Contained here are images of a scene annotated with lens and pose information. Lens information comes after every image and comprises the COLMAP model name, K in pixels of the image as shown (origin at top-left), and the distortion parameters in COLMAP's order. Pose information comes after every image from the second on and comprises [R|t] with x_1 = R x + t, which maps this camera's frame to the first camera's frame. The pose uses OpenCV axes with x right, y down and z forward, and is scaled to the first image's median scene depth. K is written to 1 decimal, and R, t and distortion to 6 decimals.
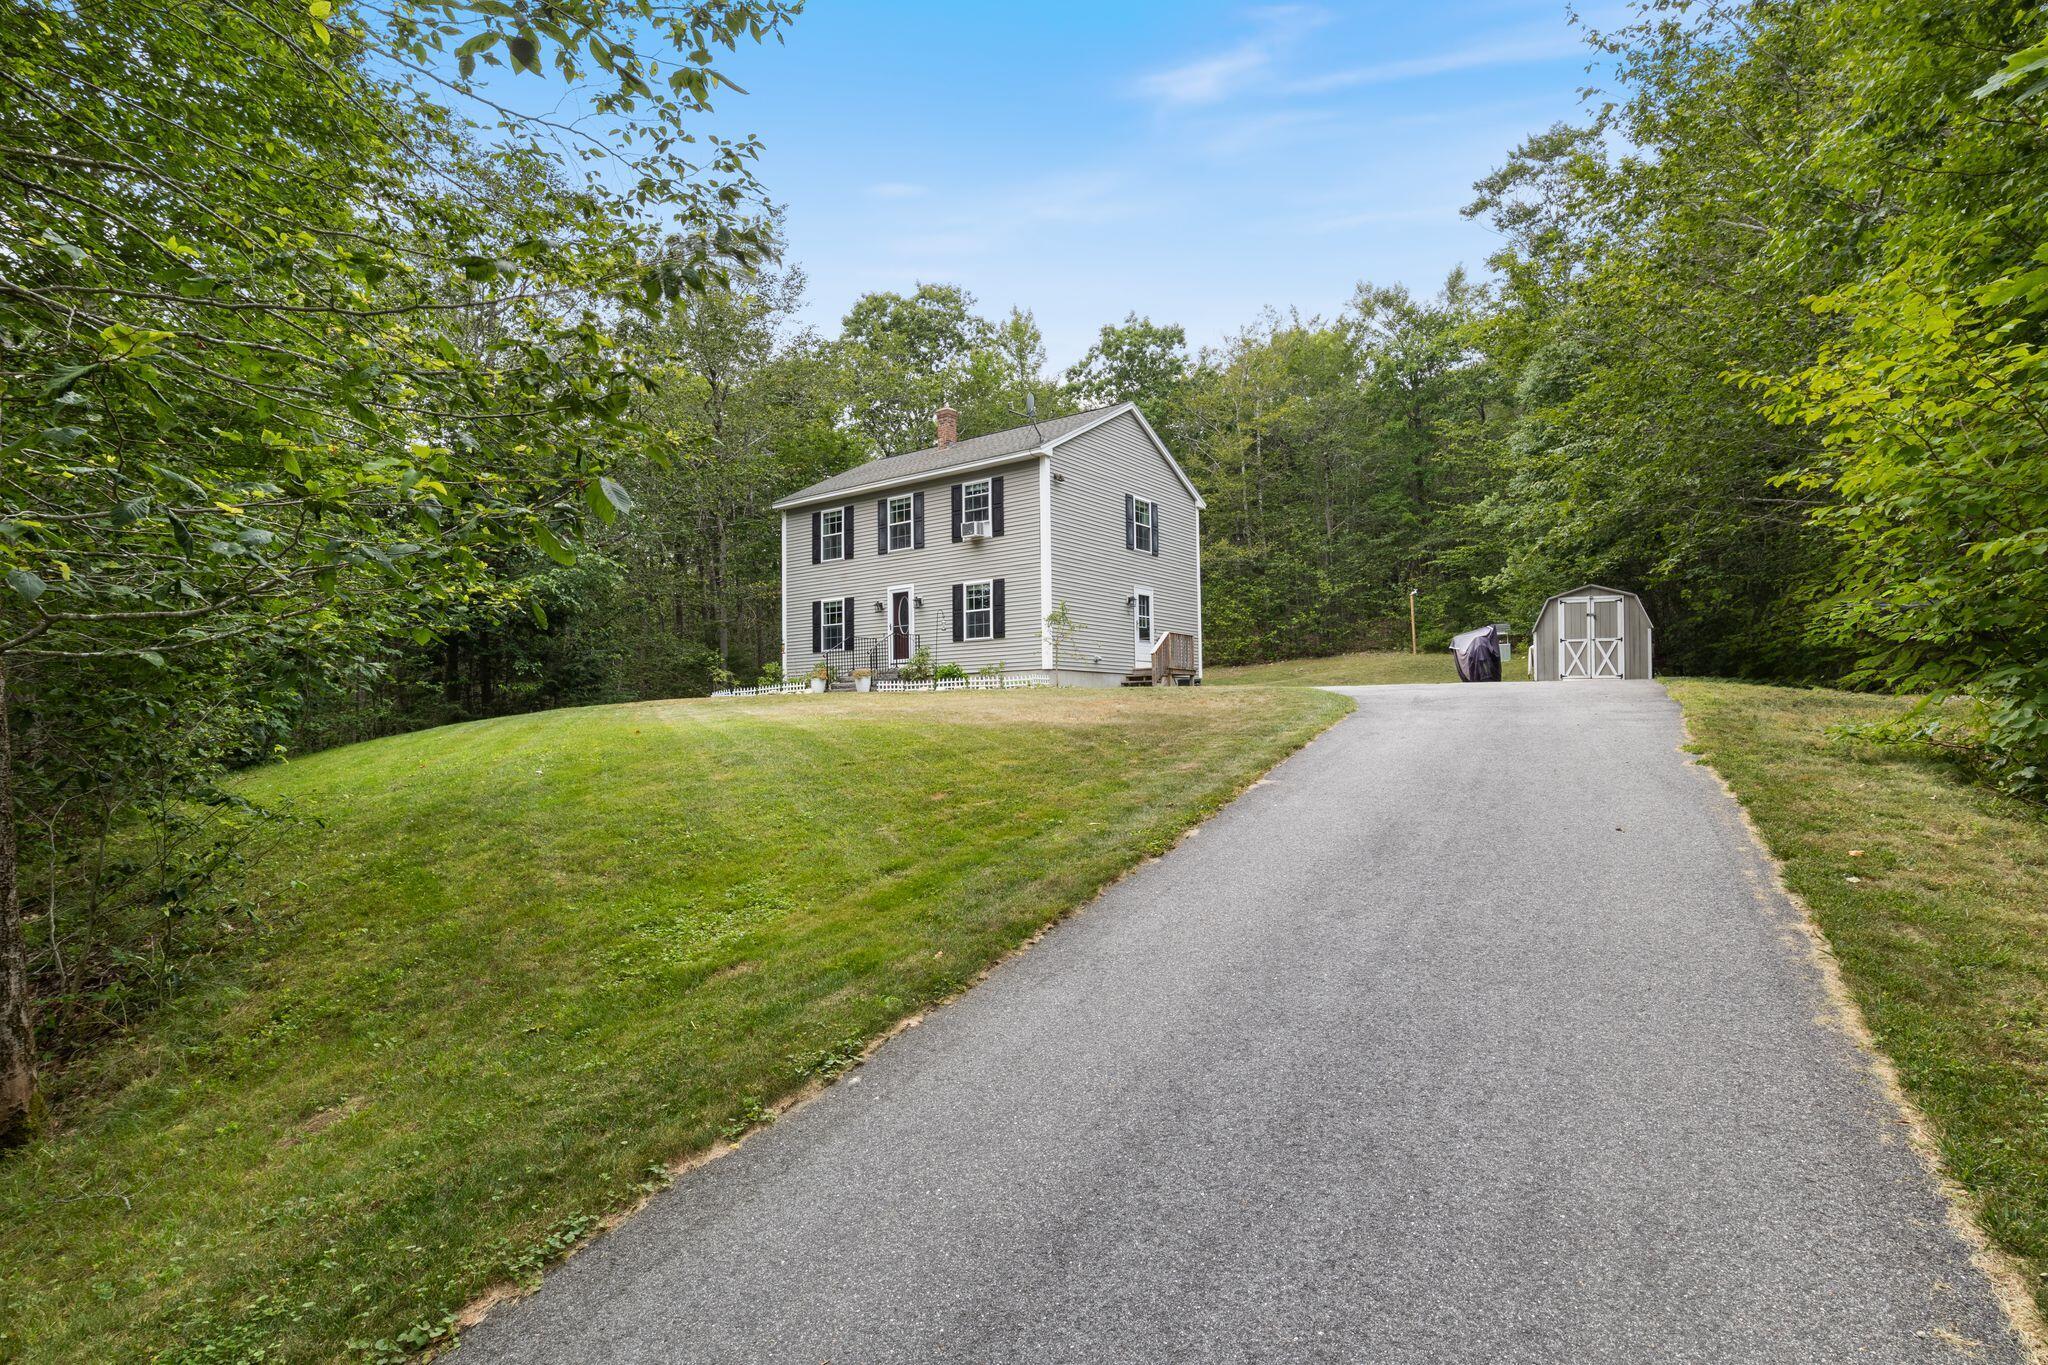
lens RADIAL K [[1026.0, 0, 1031.6], [0, 1026.0, 685.6], [0, 0, 1]] dist [-0.006429, 0.000120]
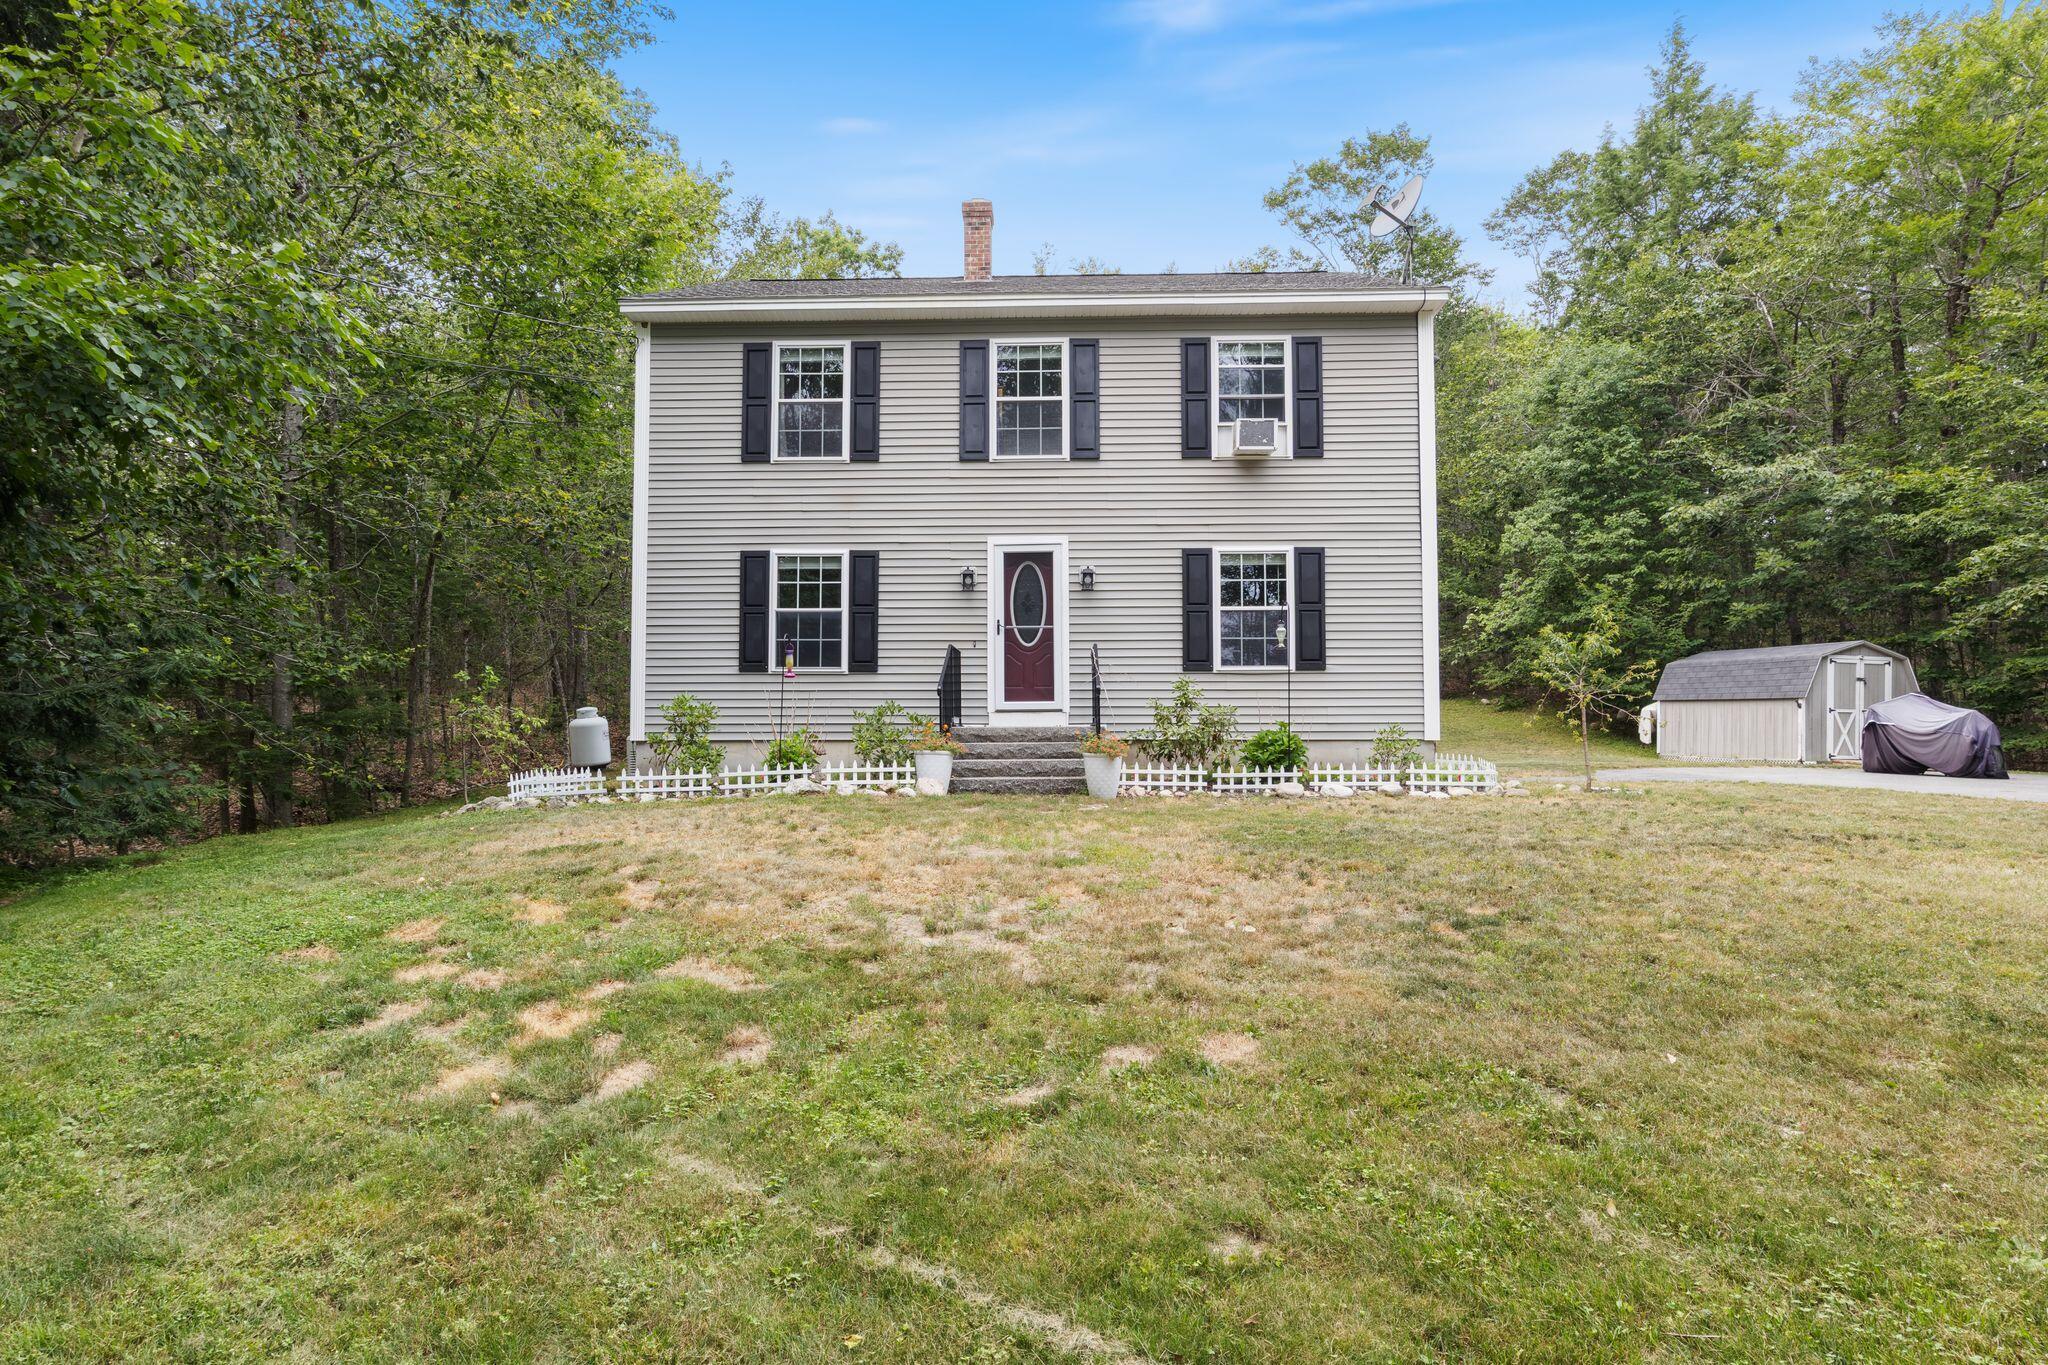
lens RADIAL K [[1026.0, 0, 1076.1], [0, 1026.0, 686.4], [0, 0, 1]] dist [-0.006429, 0.000120]
pose [[0.807228, 0.040938, 0.588819, -0.375083], [-0.024057, 0.999045, -0.036479, -0.017729], [-0.589750, 0.015282, 0.807442, 0.639247]]
